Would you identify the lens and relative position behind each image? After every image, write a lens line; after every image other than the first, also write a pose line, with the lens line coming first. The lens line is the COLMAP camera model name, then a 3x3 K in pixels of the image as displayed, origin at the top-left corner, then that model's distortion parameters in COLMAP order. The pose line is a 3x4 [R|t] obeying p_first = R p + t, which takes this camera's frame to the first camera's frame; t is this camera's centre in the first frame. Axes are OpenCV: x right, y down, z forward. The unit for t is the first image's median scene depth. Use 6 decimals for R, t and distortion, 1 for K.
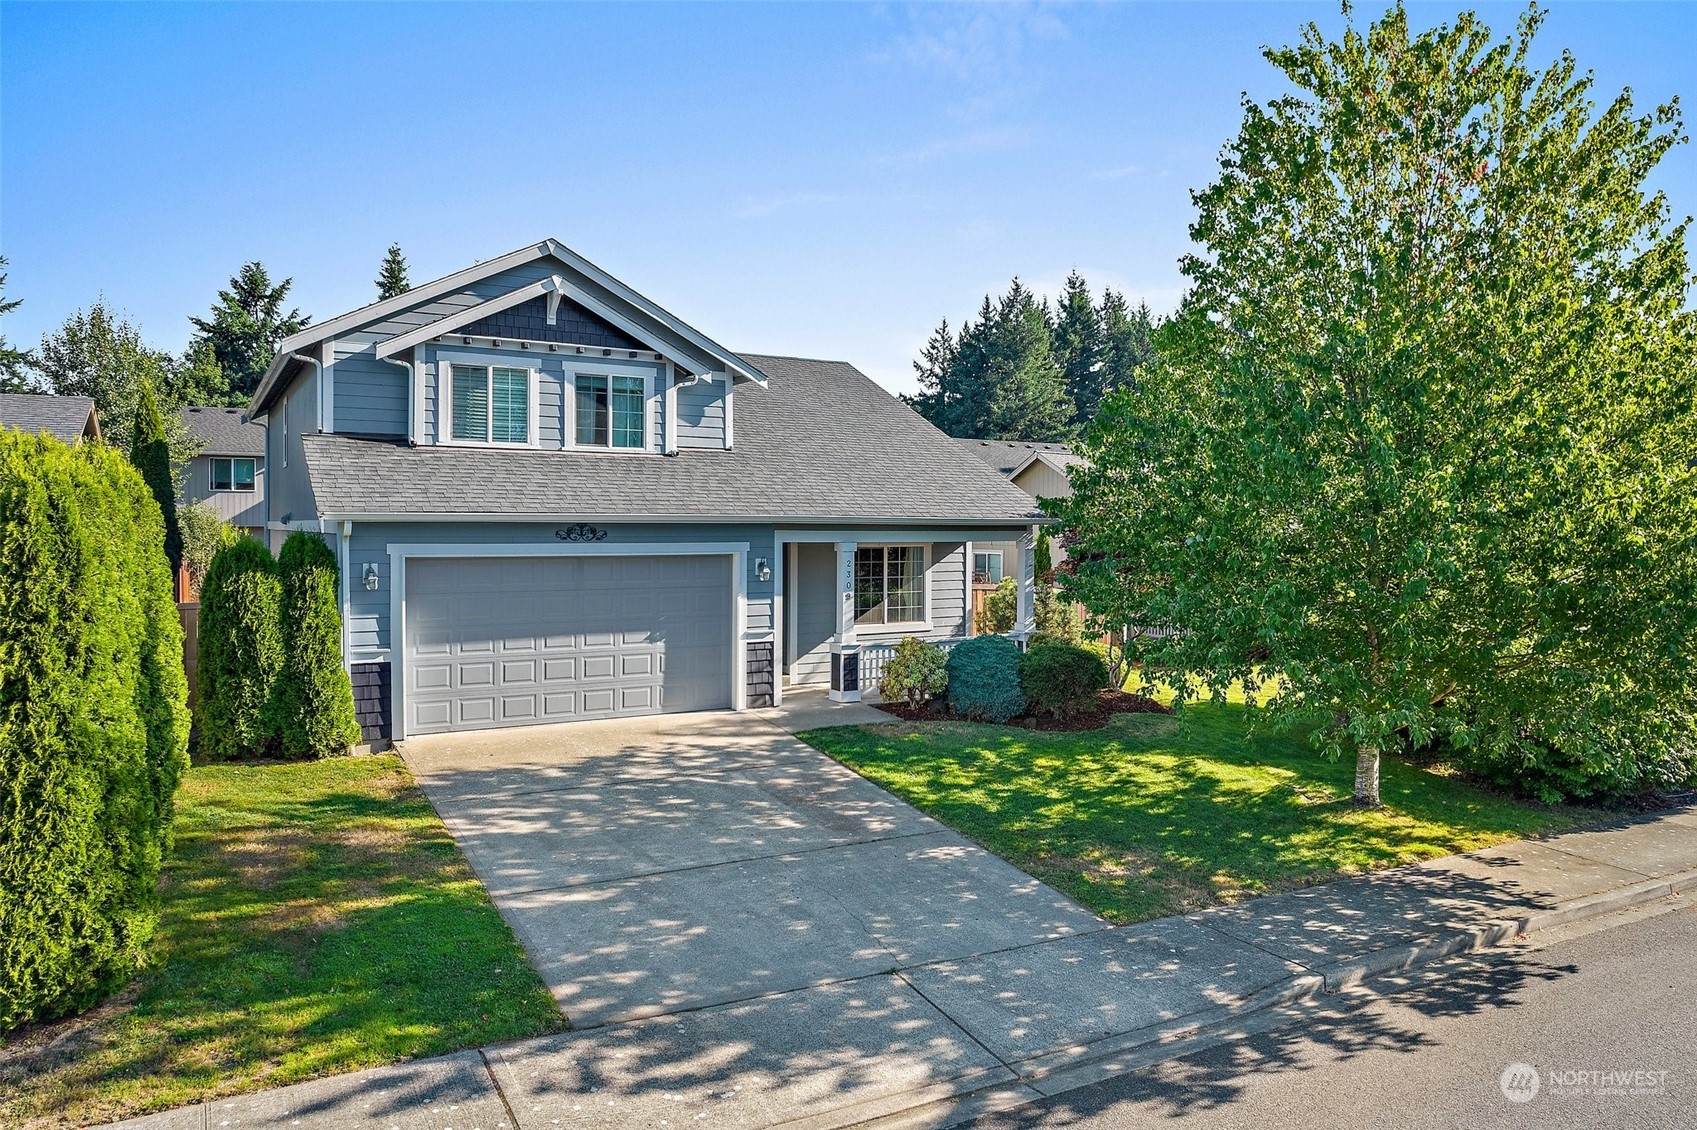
lens RADIAL K [[1102.1, 0, 855.1], [0, 1102.1, 554.1], [0, 0, 1]] dist [-0.032371, 0.000194]
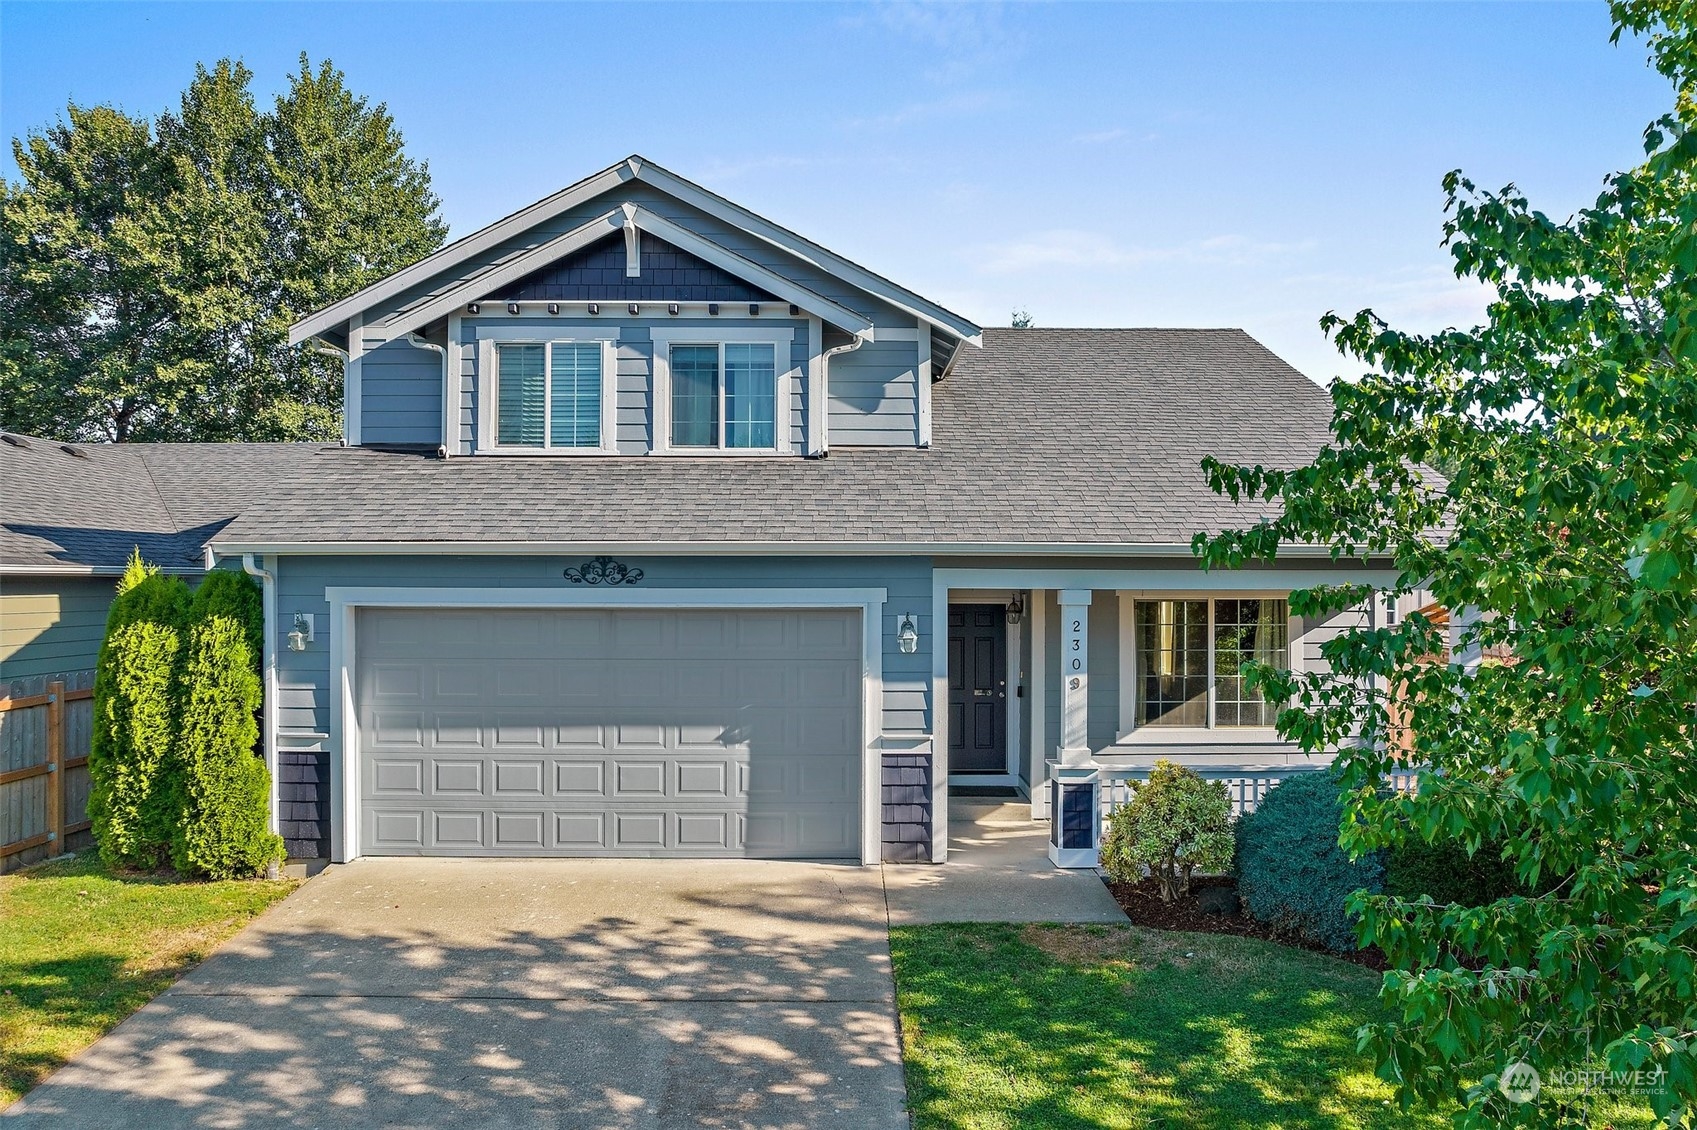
lens RADIAL K [[1102.1, 0, 841.7], [0, 1102.1, 579.2], [0, 0, 1]] dist [-0.032371, 0.000194]
pose [[0.862548, -0.002636, -0.505968, 0.190342], [-0.011688, 0.999616, -0.025132, -0.000223], [0.505840, 0.027591, 0.862186, 0.465653]]
